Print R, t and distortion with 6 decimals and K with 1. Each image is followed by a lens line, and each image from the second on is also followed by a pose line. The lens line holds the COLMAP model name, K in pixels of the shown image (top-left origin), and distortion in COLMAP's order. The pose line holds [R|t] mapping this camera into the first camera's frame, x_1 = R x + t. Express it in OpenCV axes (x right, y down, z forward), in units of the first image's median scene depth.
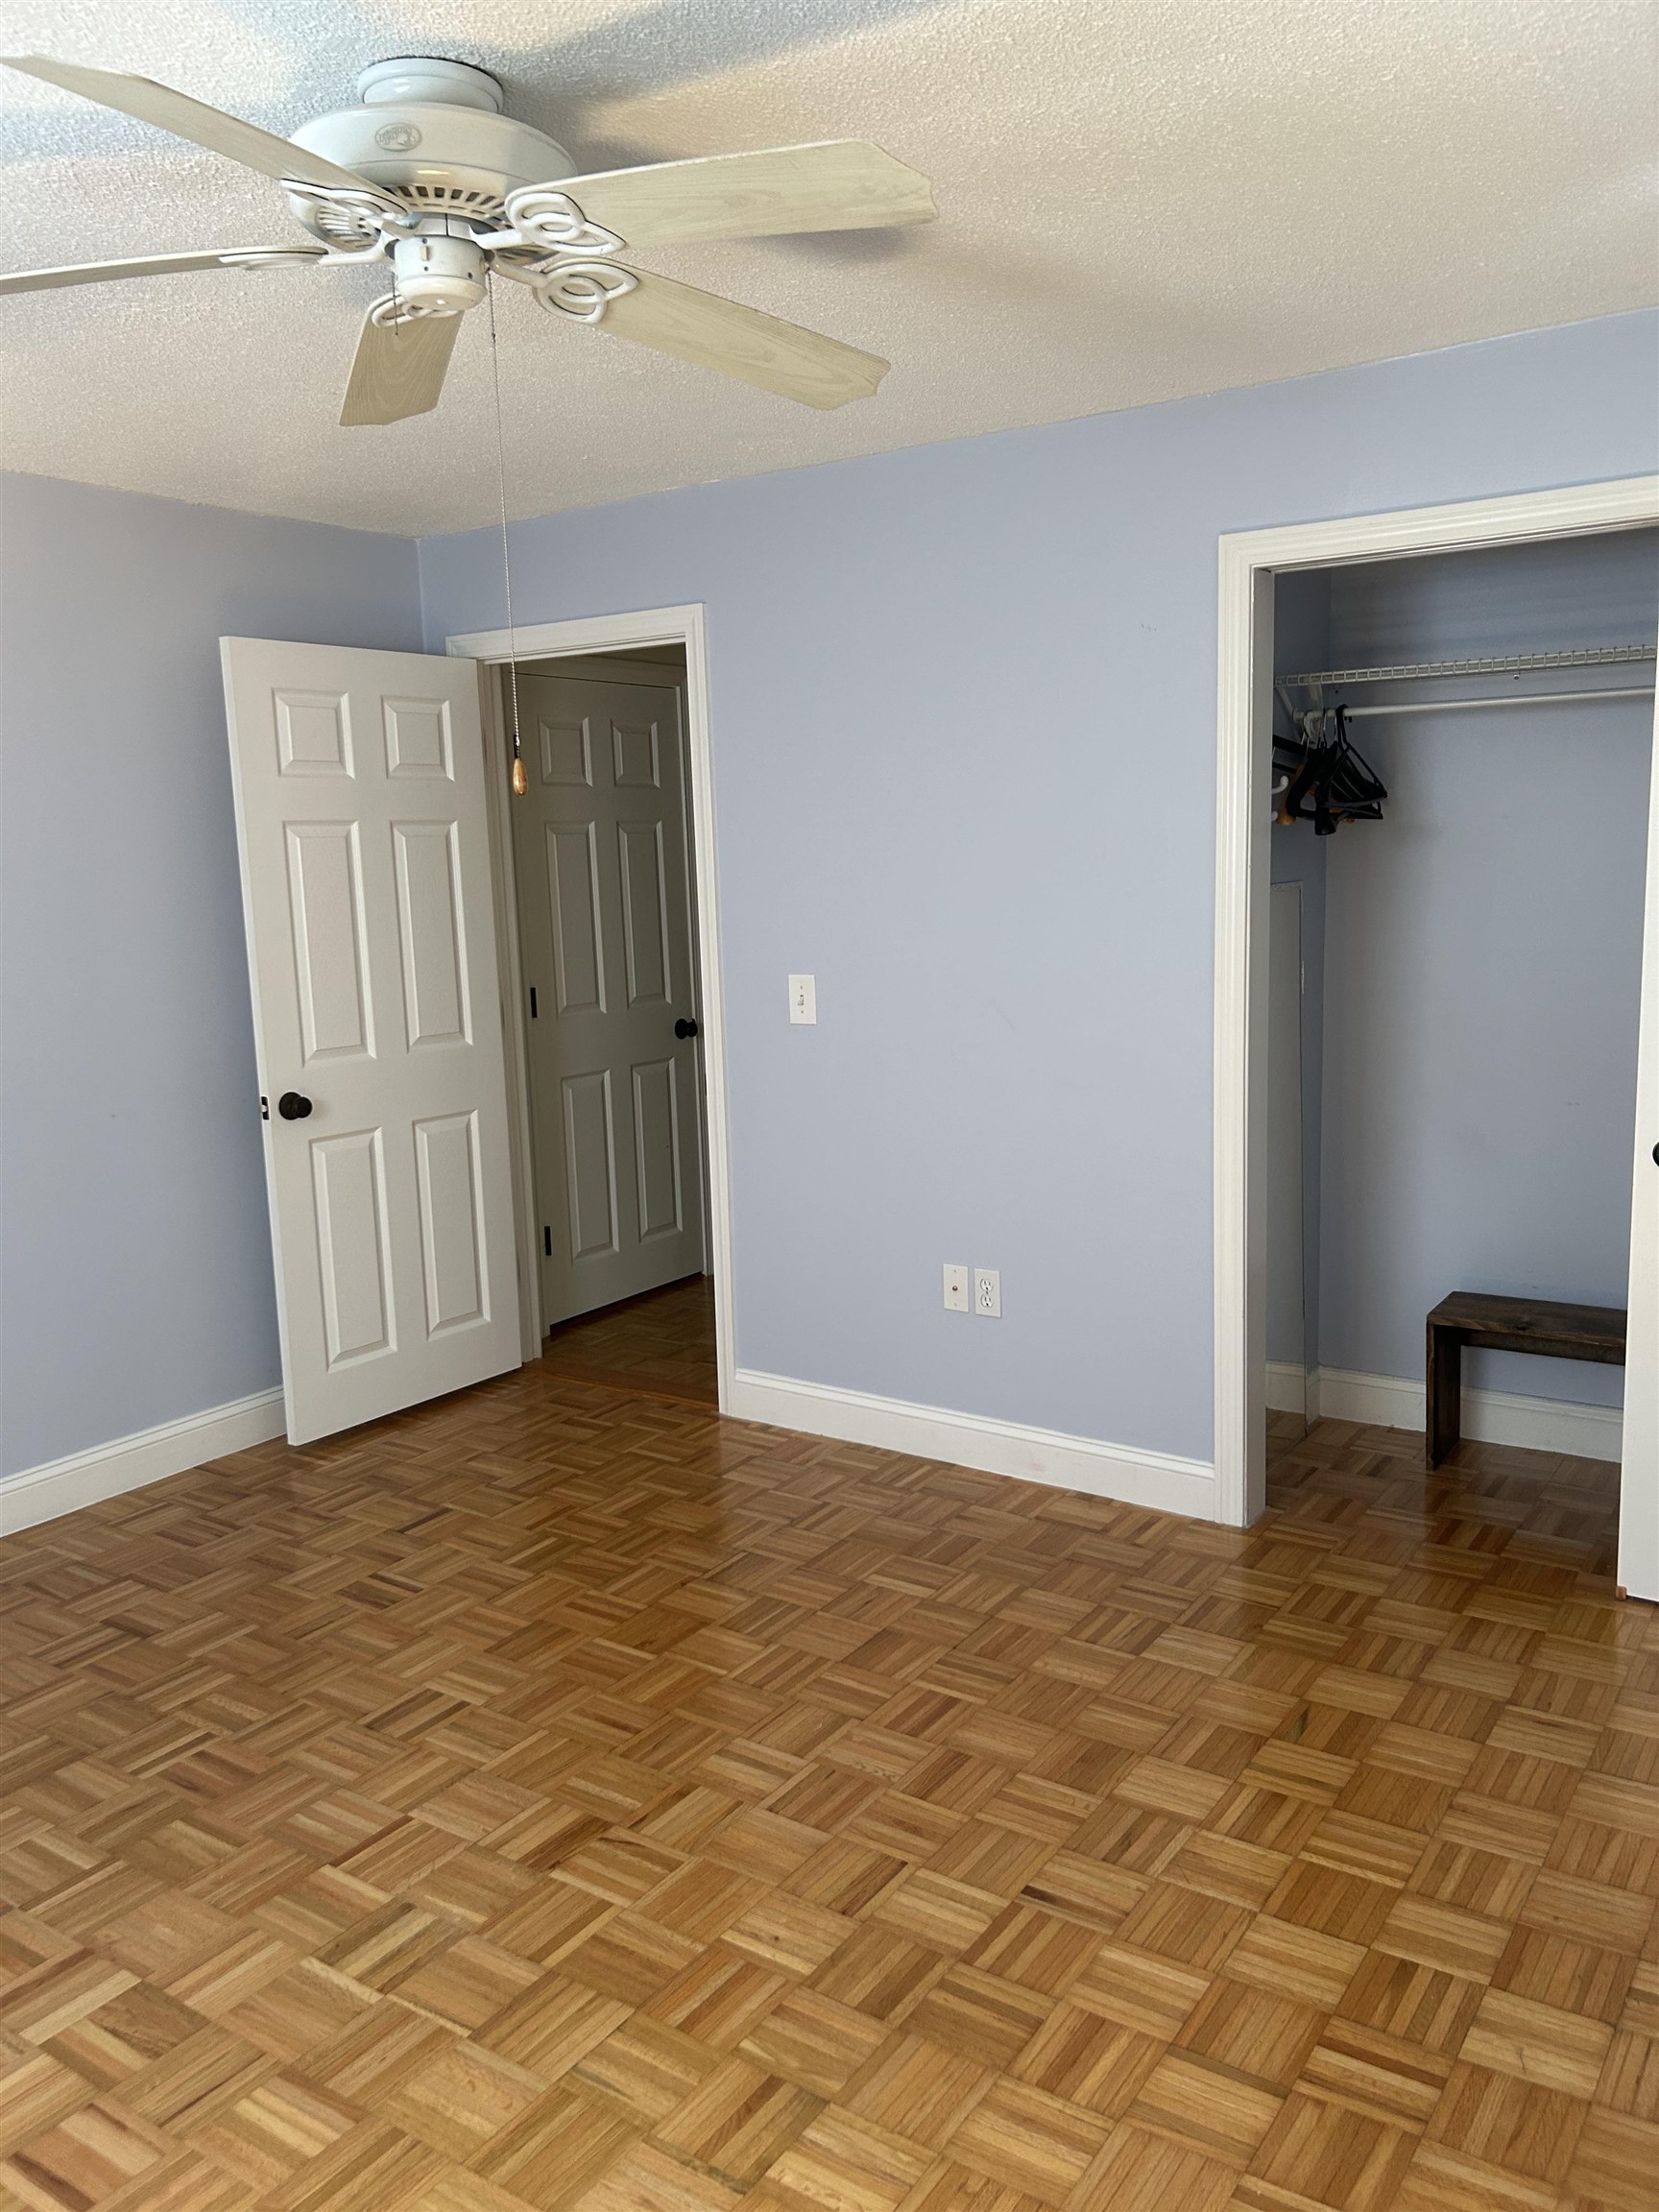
lens RADIAL K [[1688.6, 0, 829.5], [0, 1688.6, 1106.0], [0, 0, 1]] dist [0.062446, -0.054085]
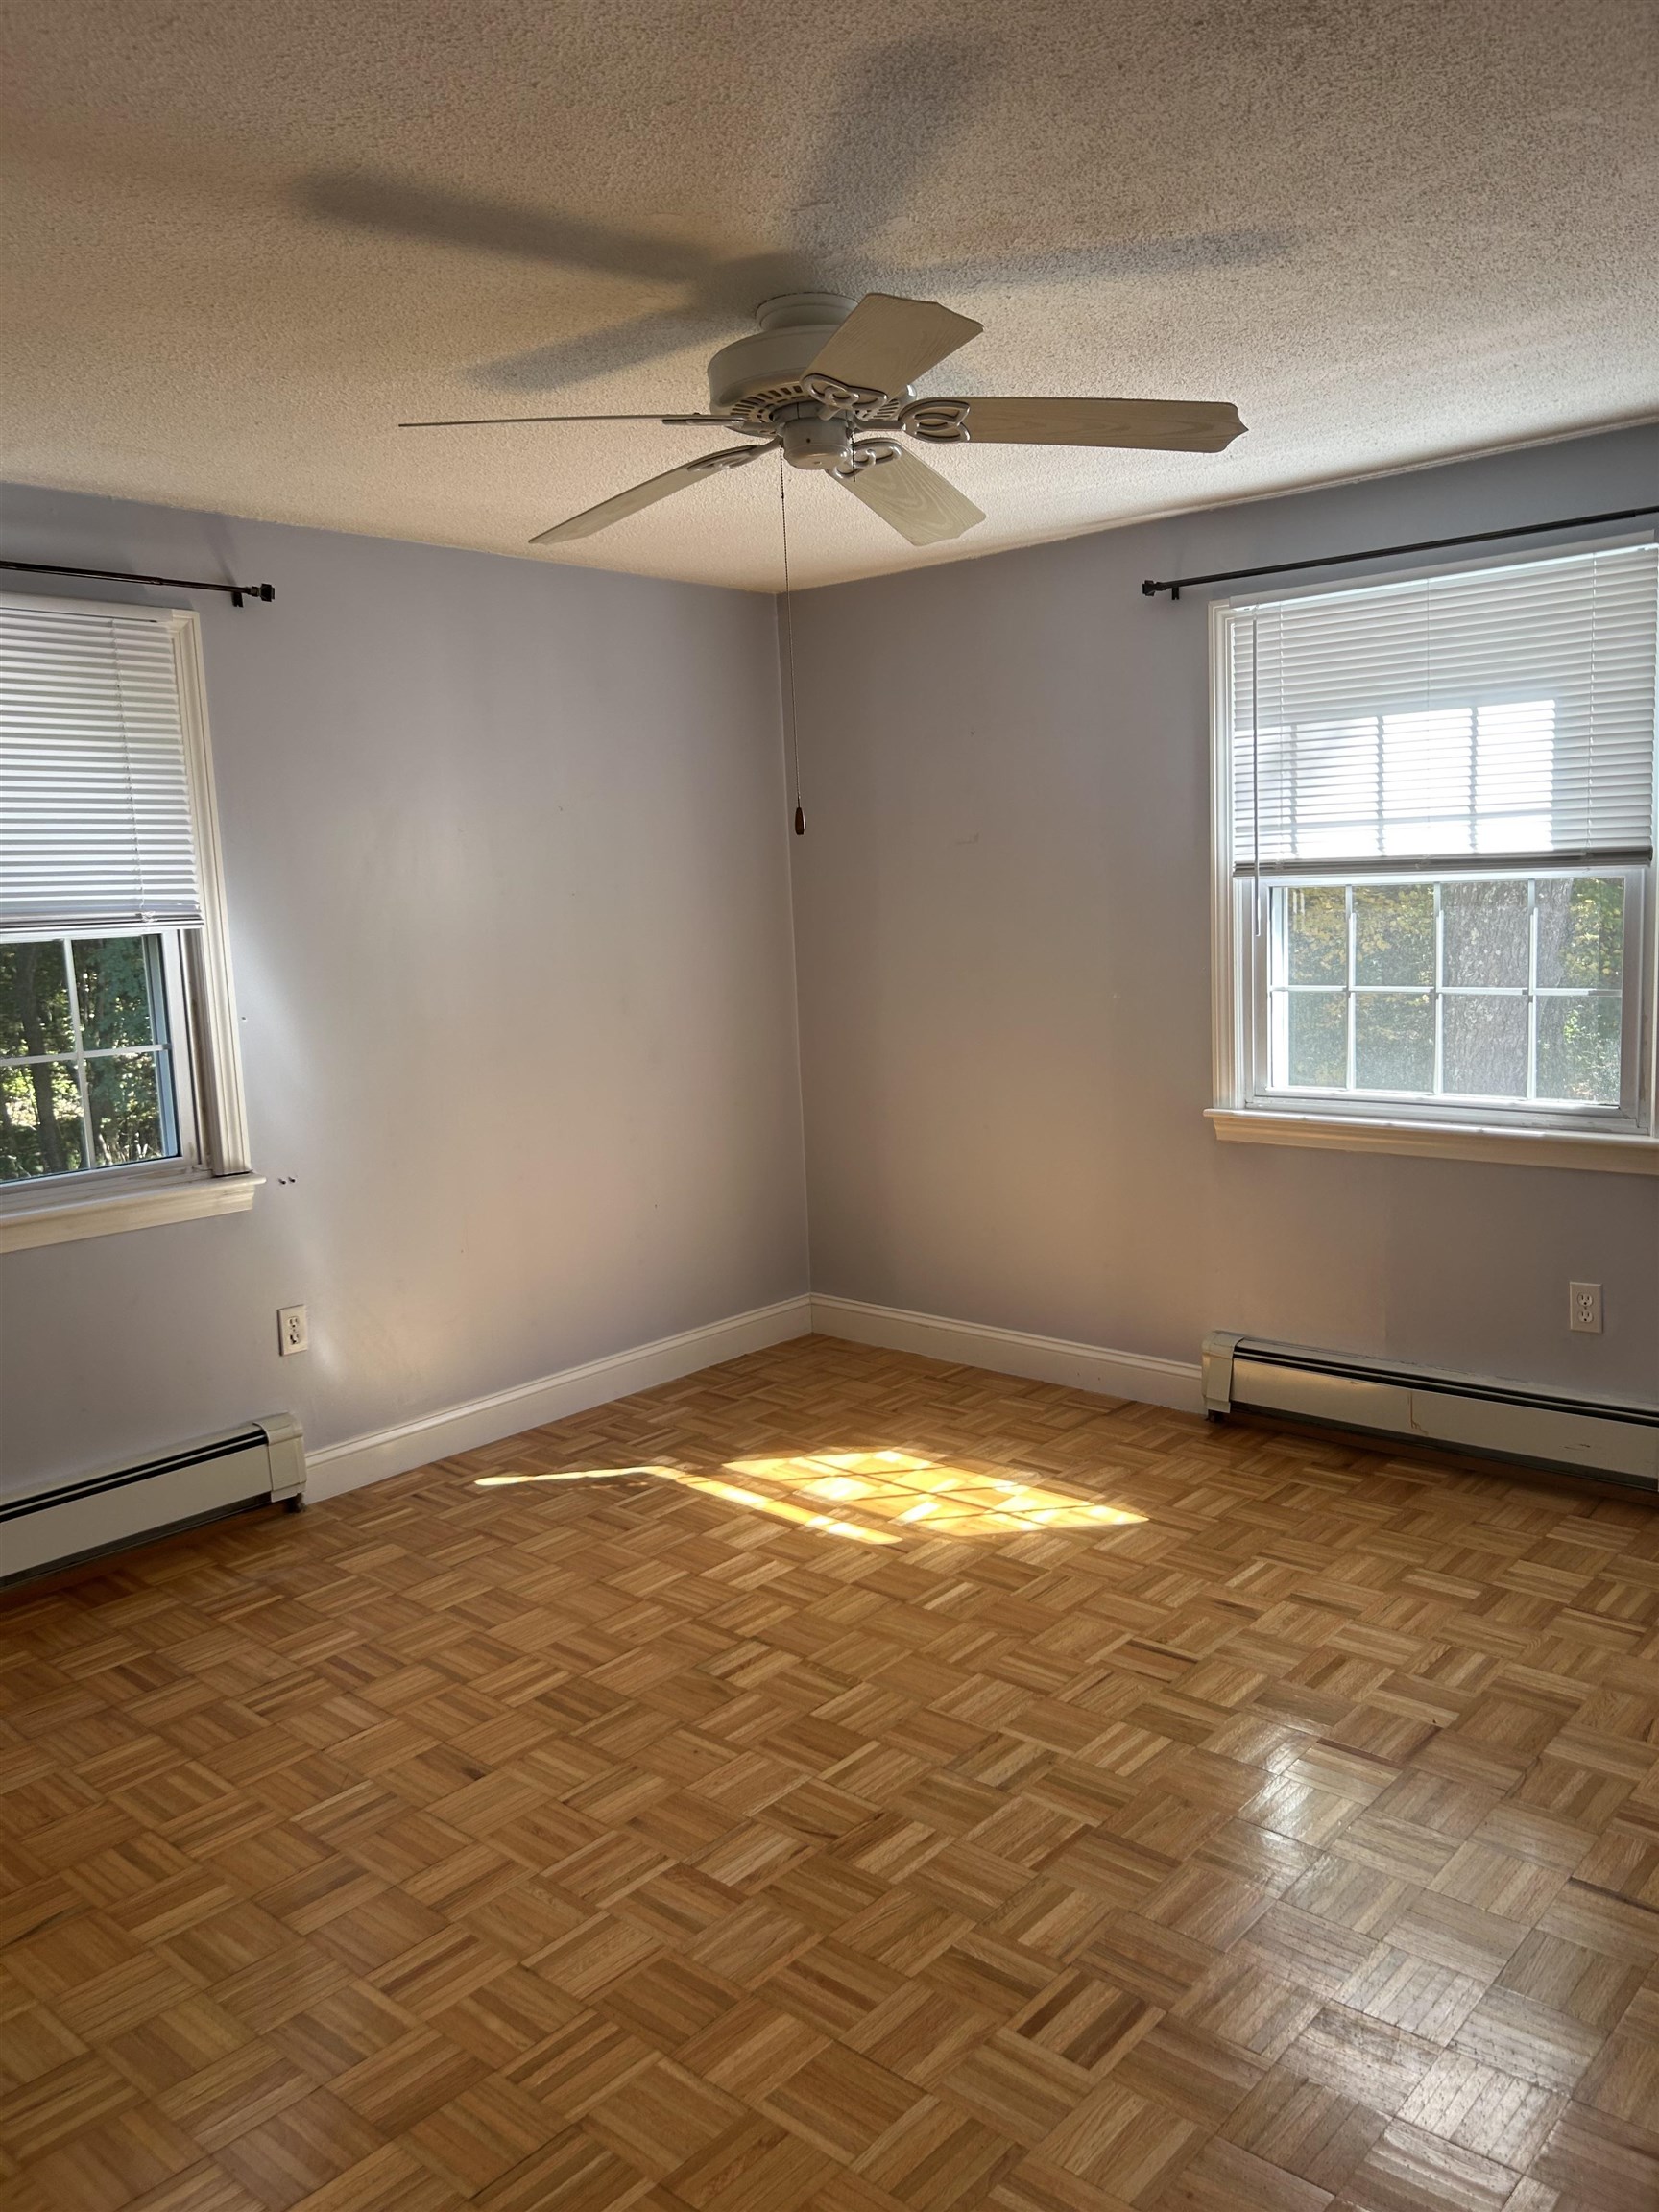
lens RADIAL K [[1677.0, 0, 850.7], [0, 1677.0, 1120.1], [0, 0, 1]] dist [0.049581, -0.057710]
pose [[-0.990165, 0.059727, 0.126513, -0.296459], [0.093407, 0.955448, 0.279988, -0.263457], [-0.104154, 0.289052, -0.951631, 1.836902]]
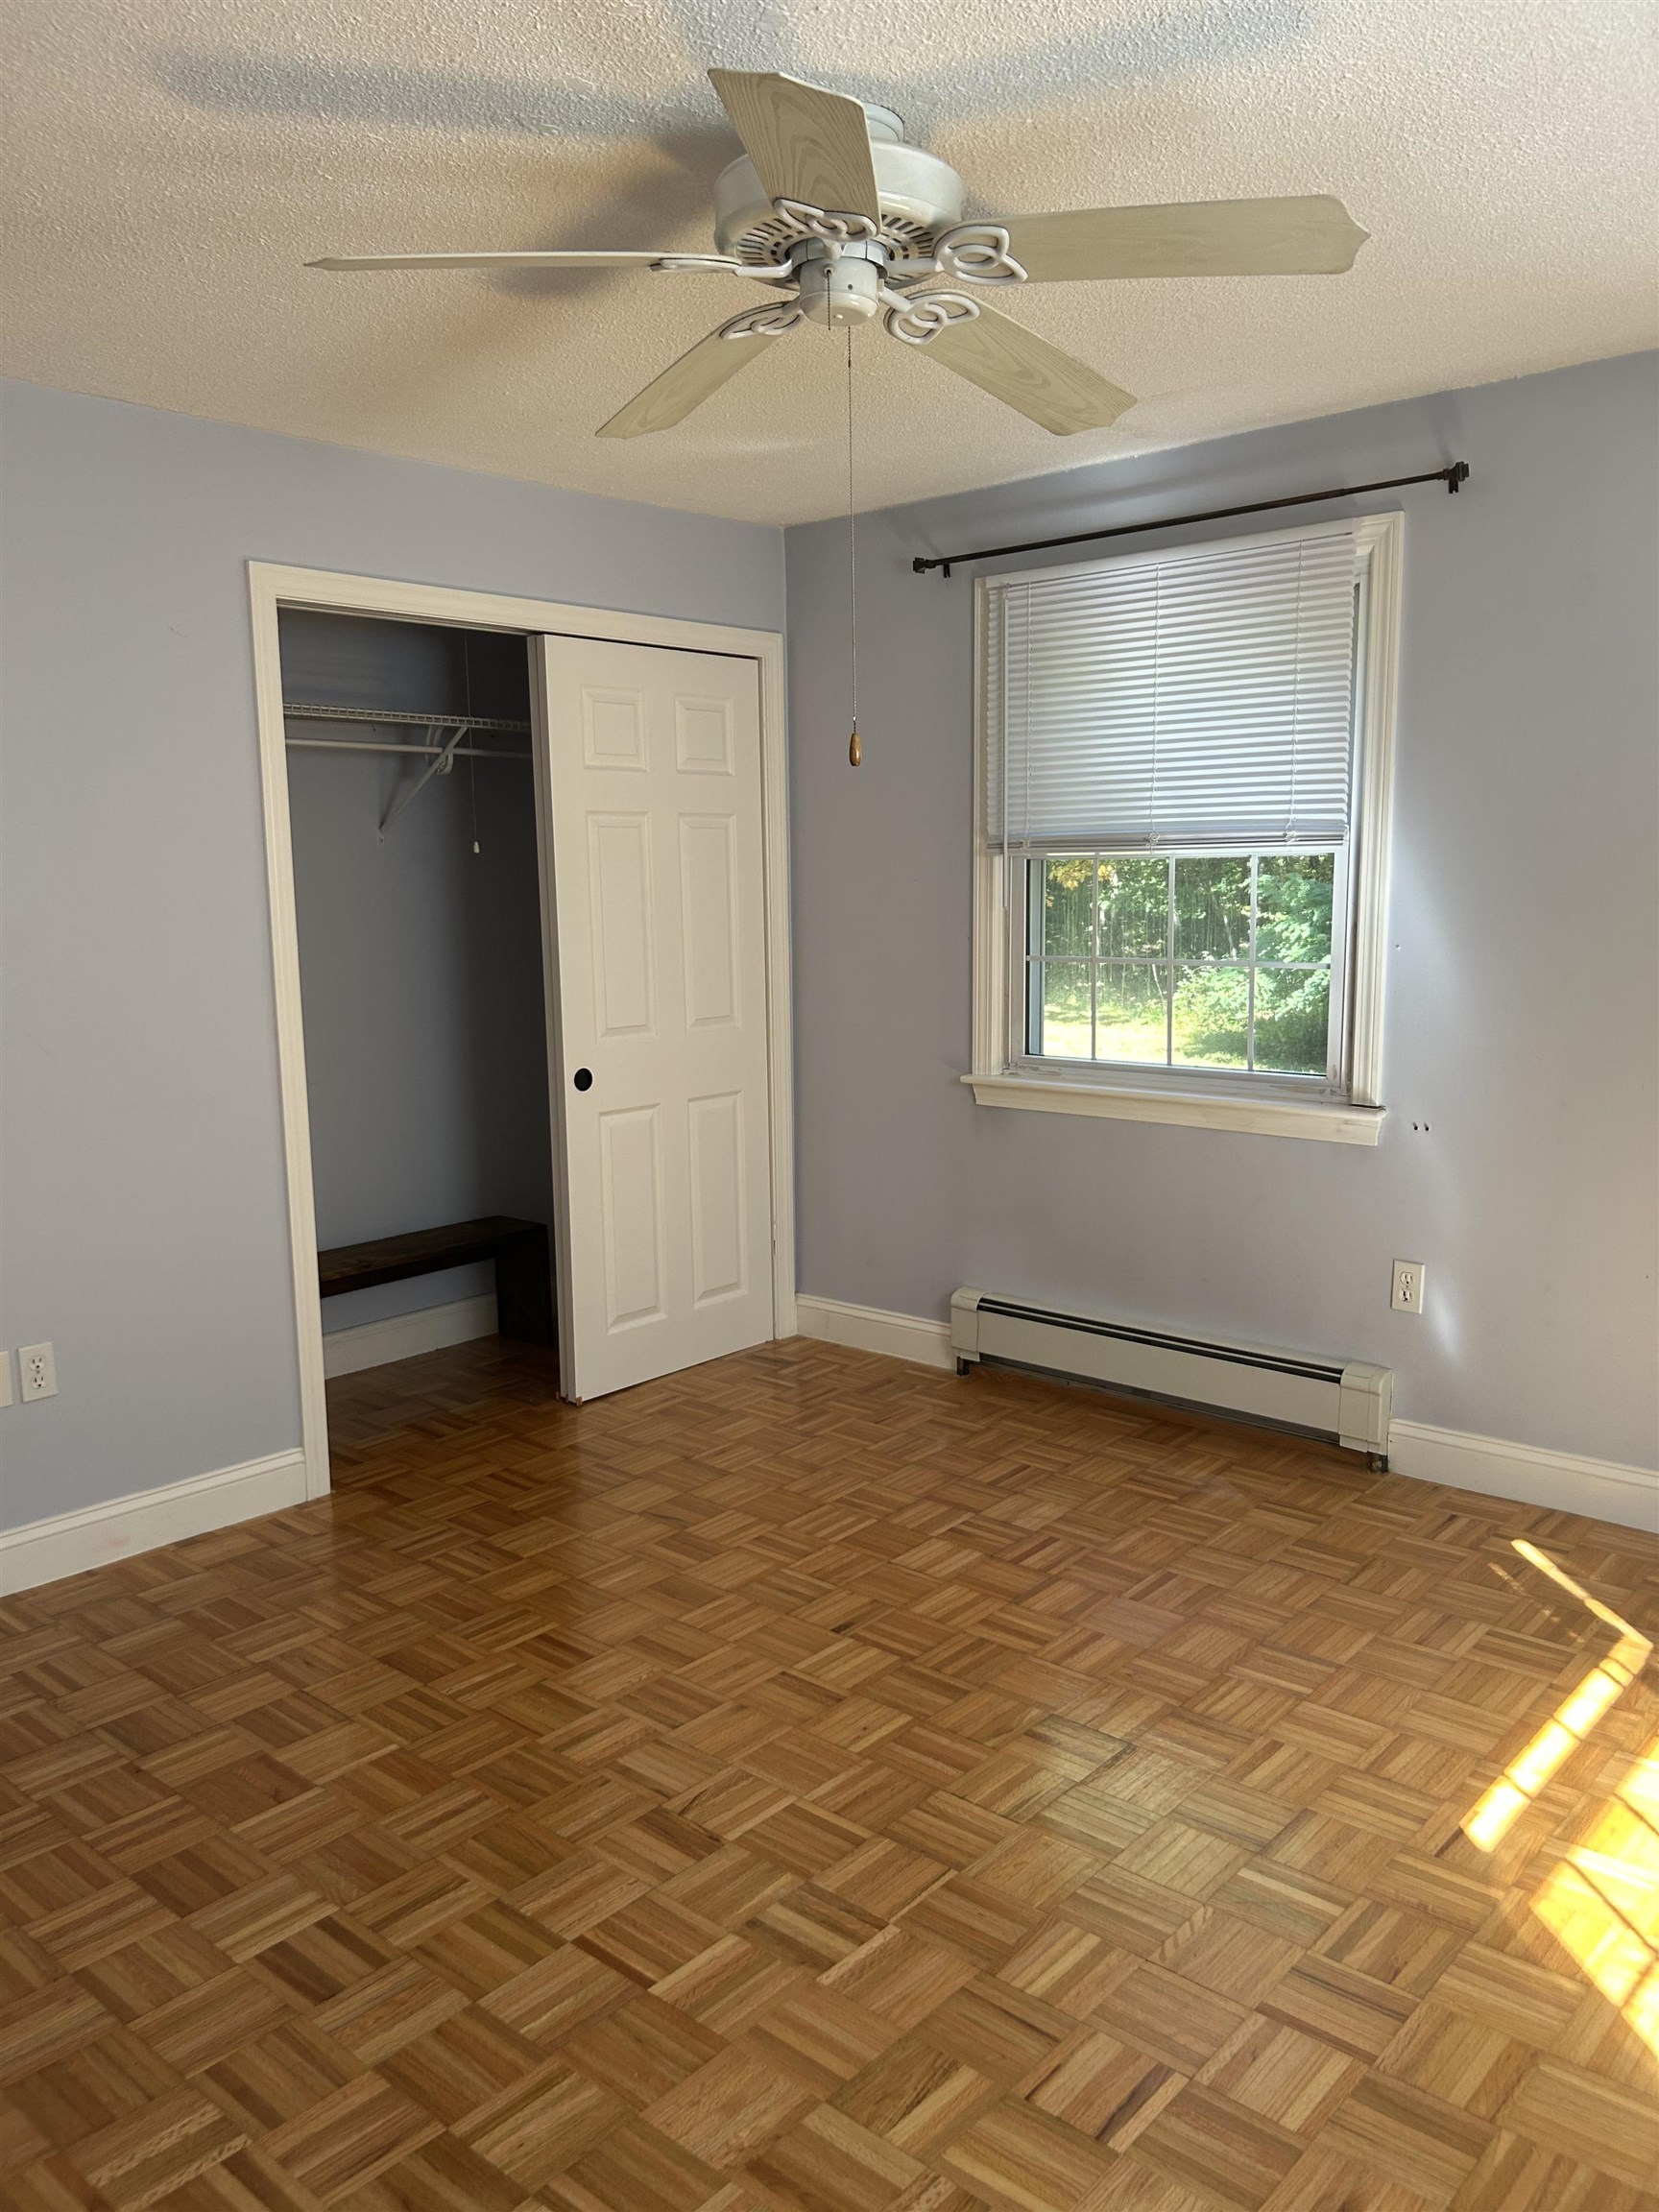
lens RADIAL K [[1677.0, 0, 850.7], [0, 1677.0, 1120.1], [0, 0, 1]] dist [0.049581, -0.057710]
pose [[0.115467, -0.116430, 0.986464, -1.045381], [0.161805, 0.982047, 0.096970, -0.046313], [-0.980044, 0.148418, 0.132233, 0.713388]]
